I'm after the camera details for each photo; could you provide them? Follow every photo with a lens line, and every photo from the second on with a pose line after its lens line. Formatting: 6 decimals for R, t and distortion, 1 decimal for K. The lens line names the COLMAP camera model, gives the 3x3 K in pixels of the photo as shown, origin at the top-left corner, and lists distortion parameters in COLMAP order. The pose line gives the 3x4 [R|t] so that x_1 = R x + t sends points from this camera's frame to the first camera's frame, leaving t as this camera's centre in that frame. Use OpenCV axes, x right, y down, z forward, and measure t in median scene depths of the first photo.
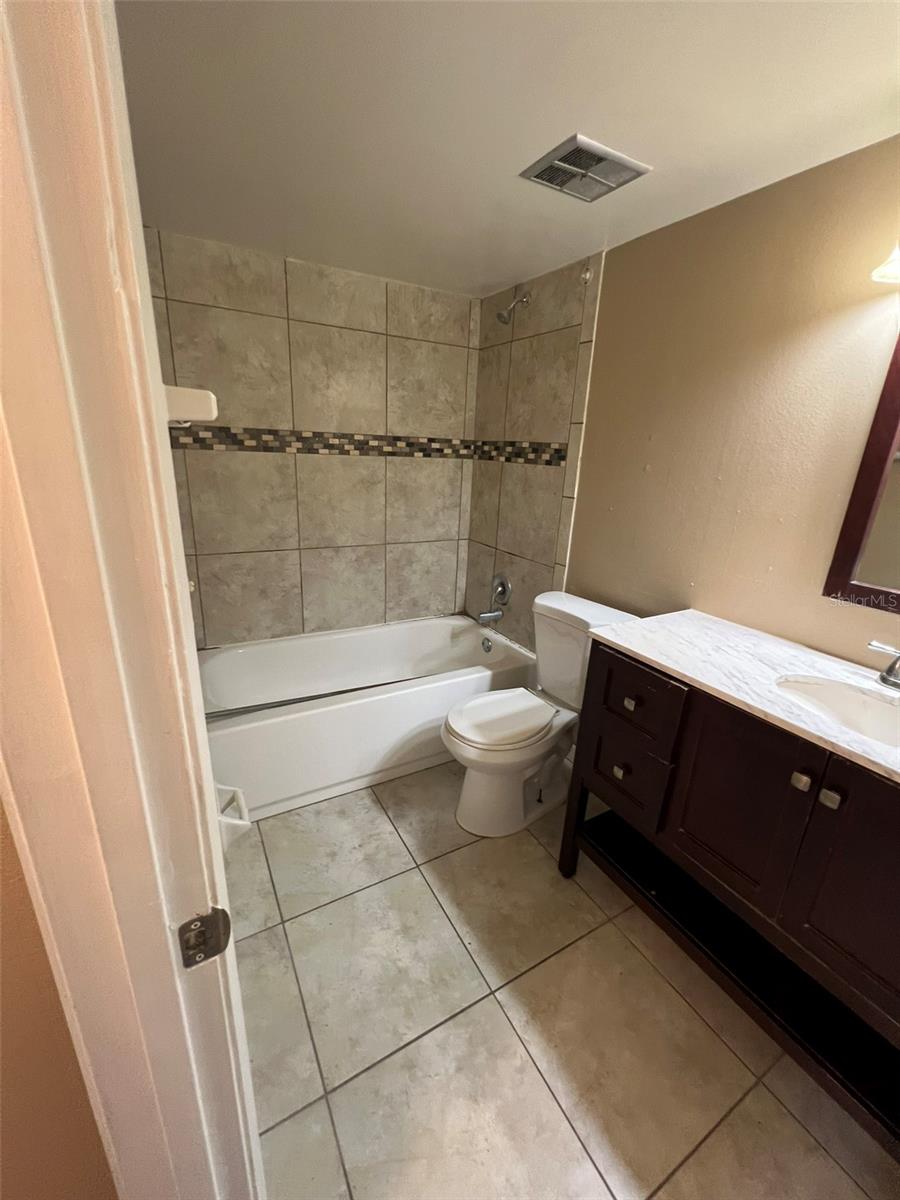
lens RADIAL K [[478.2, 0, 441.9], [0, 478.2, 601.6], [0, 0, 1]] dist [-0.002916, -0.000490]
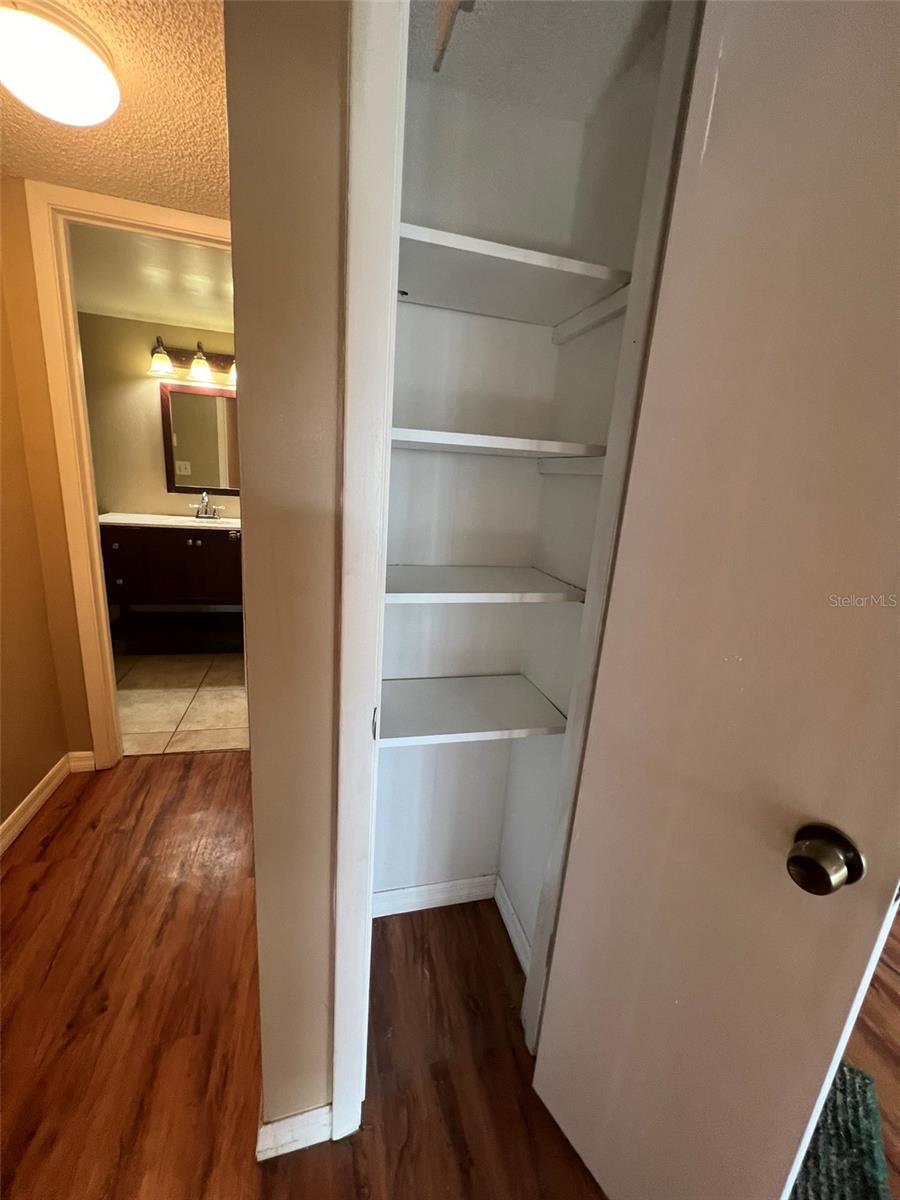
lens RADIAL K [[478.2, 0, 451.2], [0, 478.2, 601.7], [0, 0, 1]] dist [-0.002916, -0.000490]
pose [[0.251189, -0.262328, 0.931712, -1.478096], [0.234115, 0.950460, 0.204489, 0.403221], [-0.939199, 0.166763, 0.300160, -1.198357]]
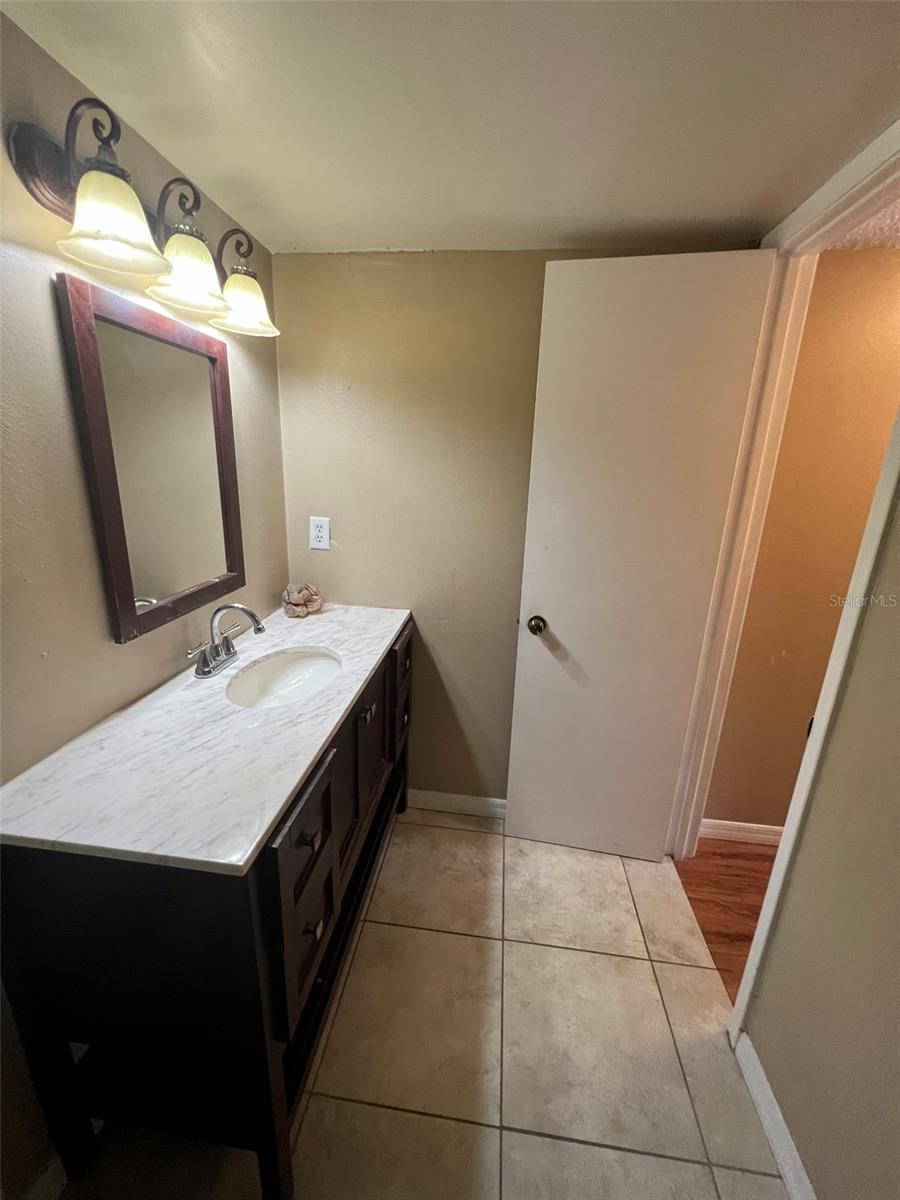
lens RADIAL K [[478.2, 0, 447.3], [0, 478.2, 602.2], [0, 0, 1]] dist [-0.002916, -0.000490]
pose [[-0.806077, -0.229328, 0.545571, -0.070457], [0.119010, 0.840222, 0.529021, -0.466031], [-0.579721, 0.491360, -0.649992, 1.266035]]
